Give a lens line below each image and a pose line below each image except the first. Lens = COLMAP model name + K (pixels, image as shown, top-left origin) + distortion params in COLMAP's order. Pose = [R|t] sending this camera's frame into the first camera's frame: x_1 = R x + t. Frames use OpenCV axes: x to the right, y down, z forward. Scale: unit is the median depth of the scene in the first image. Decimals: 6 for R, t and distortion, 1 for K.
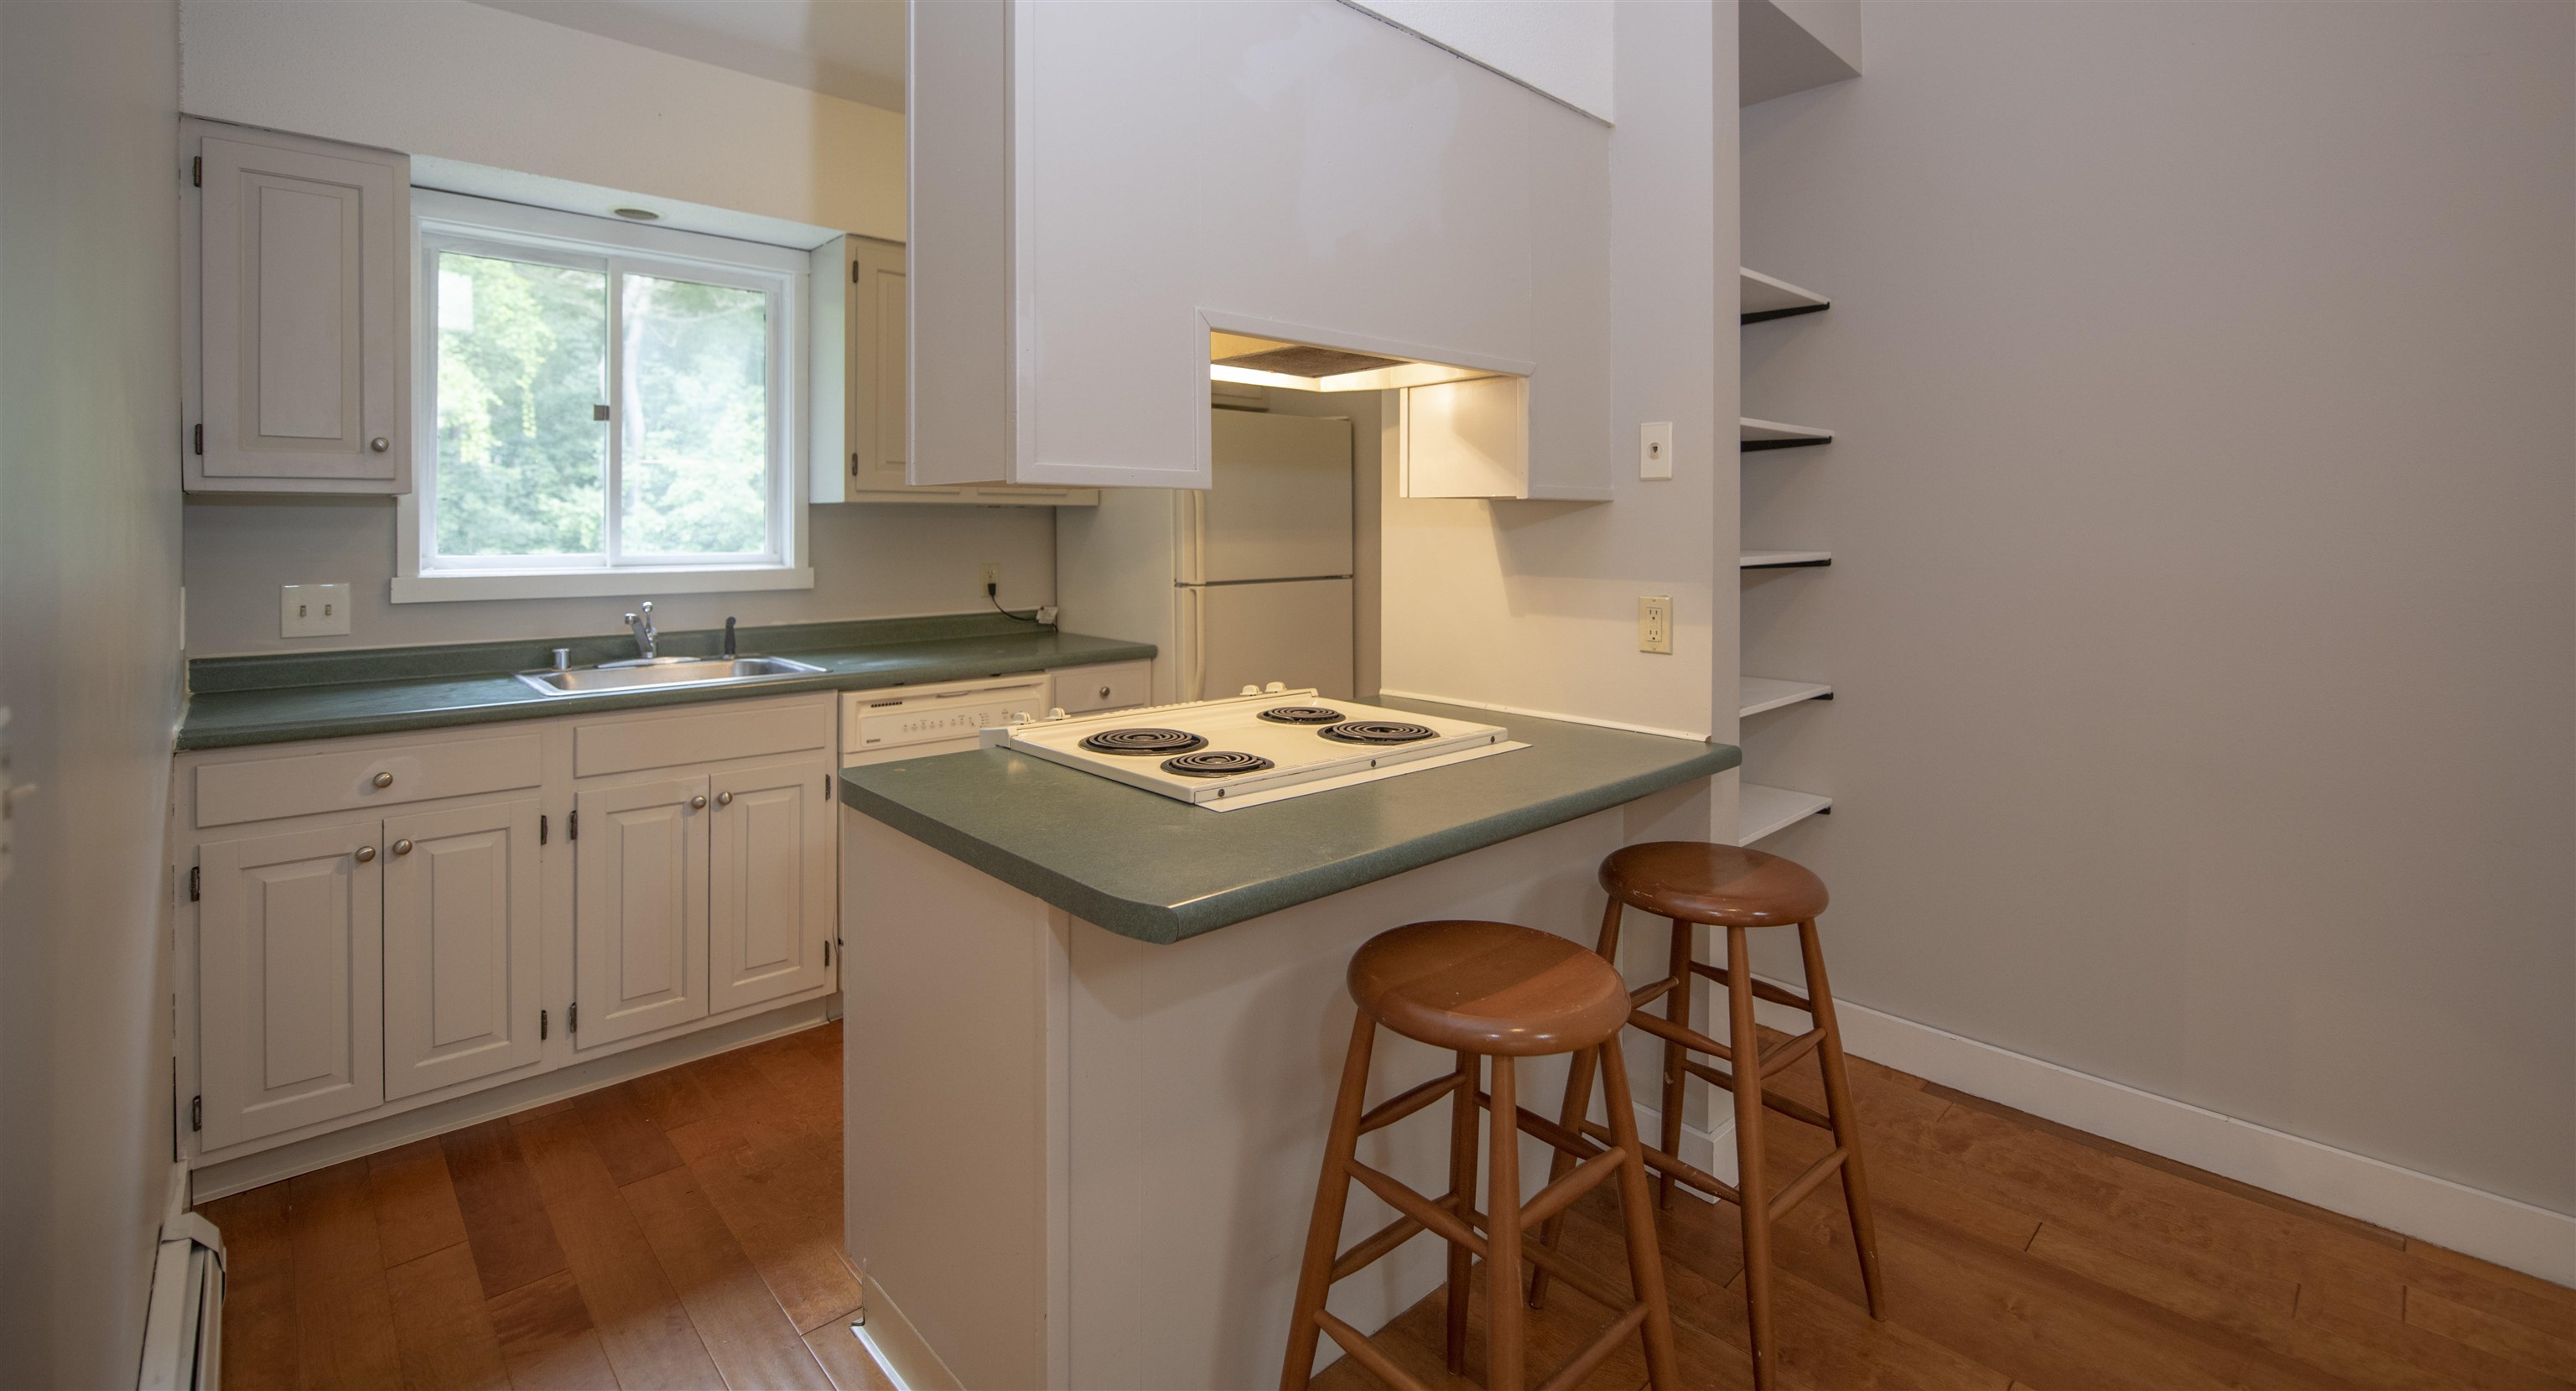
lens RADIAL K [[1114.5, 0, 1262.3], [0, 1114.5, 534.1], [0, 0, 1]] dist [-0.000102, -0.000046]
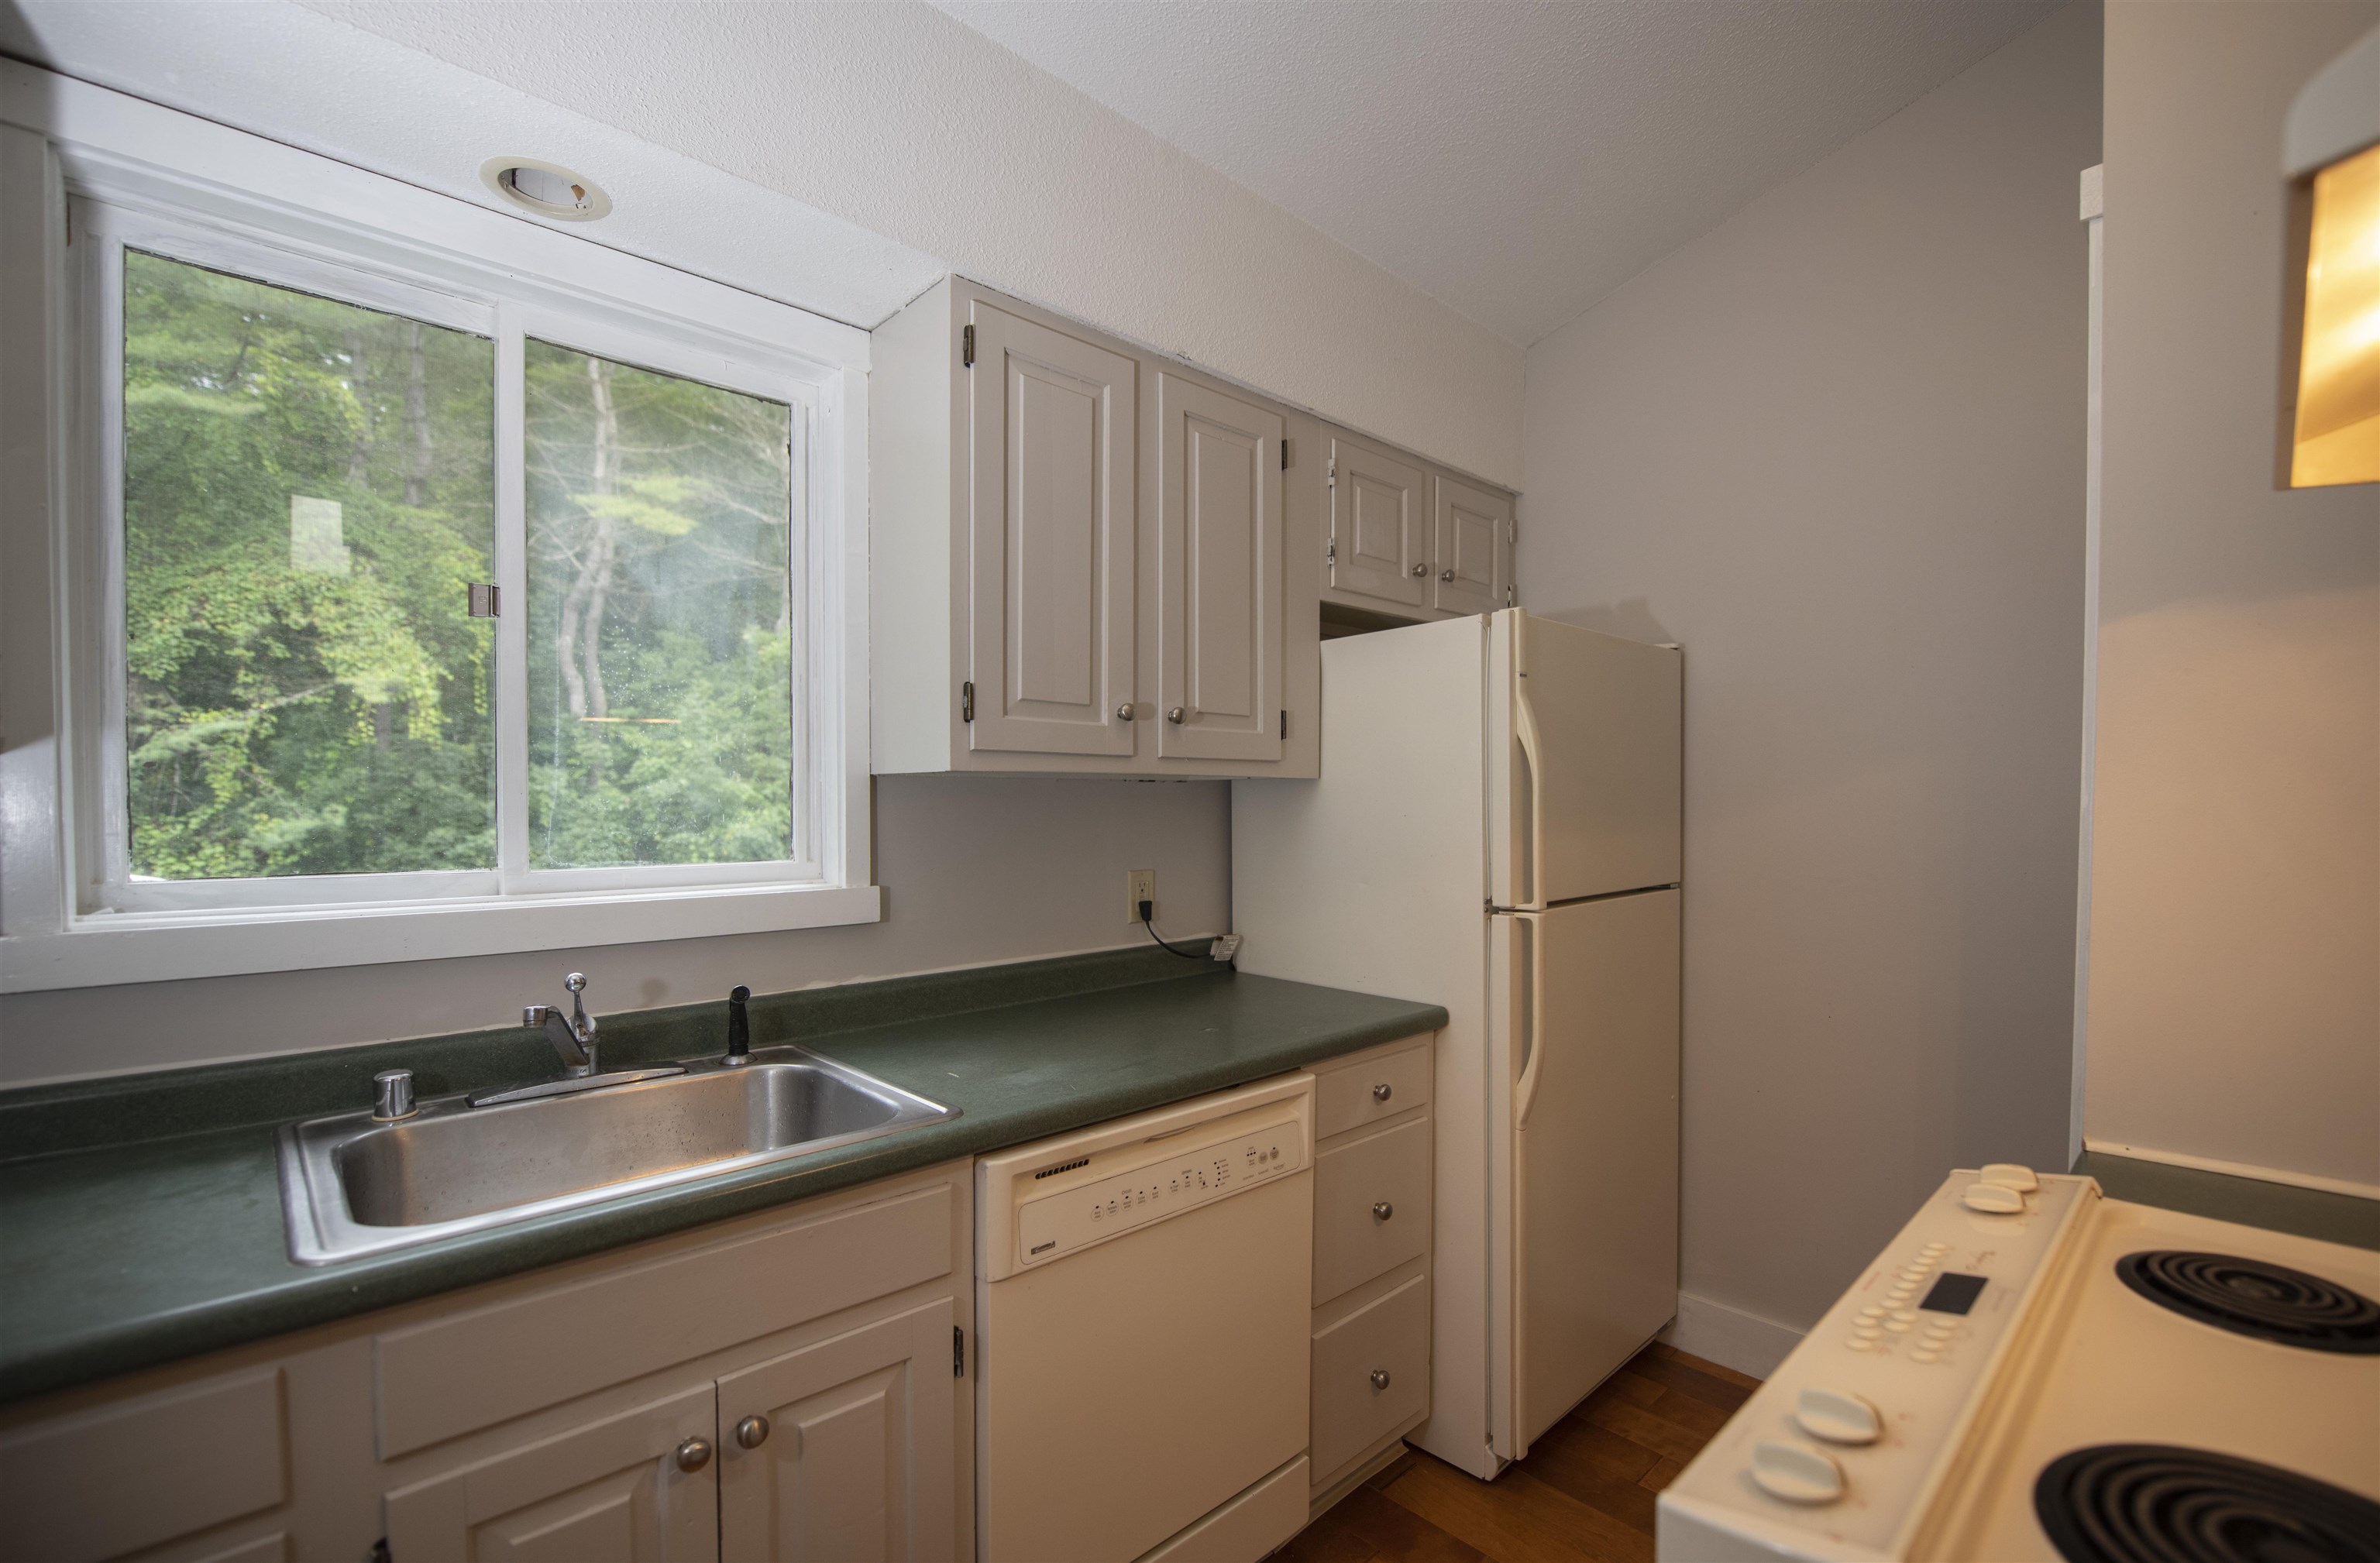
lens RADIAL K [[1038.0, 0, 1262.6], [0, 1038.0, 818.1], [0, 0, 1]] dist [-0.002528, -0.000231]
pose [[0.998422, -0.003210, 0.056058, -0.241722], [0.002754, 0.999962, 0.008222, -0.009532], [-0.056082, -0.008055, 0.998394, 0.465927]]
